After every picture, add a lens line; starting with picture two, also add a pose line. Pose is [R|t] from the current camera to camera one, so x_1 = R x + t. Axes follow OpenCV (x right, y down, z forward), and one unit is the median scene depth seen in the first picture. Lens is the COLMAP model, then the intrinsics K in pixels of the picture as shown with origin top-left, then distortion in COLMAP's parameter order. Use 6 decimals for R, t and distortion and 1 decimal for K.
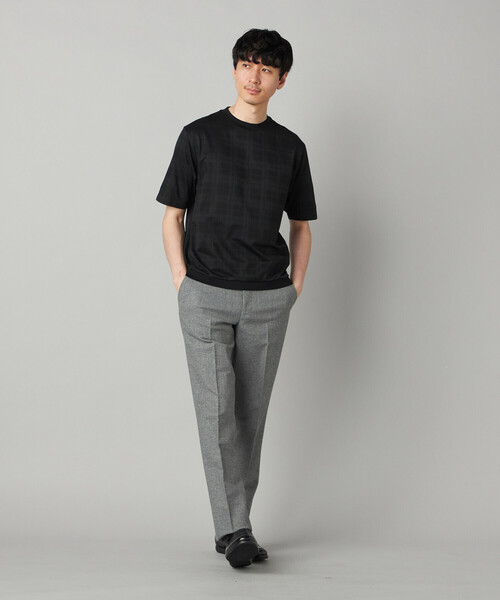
lens RADIAL K [[959.3, 0, 250.0], [0, 959.3, 300.0], [0, 0, 1]] dist [-0.570468, -0.029184]
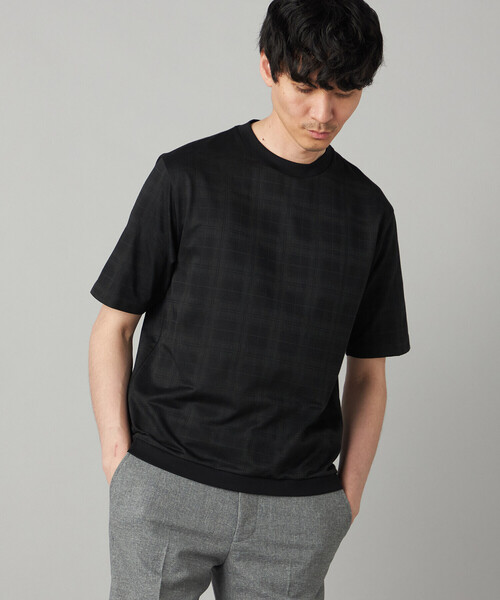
lens RADIAL K [[1655.9, 0, 250.0], [0, 1655.9, 300.0], [0, 0, 1]] dist [-0.450588, -0.714740]
pose [[0.996364, 0.079114, -0.031619, 0.011701], [-0.082461, 0.988802, -0.124385, -0.002240], [0.021424, 0.126540, 0.991730, 0.136316]]
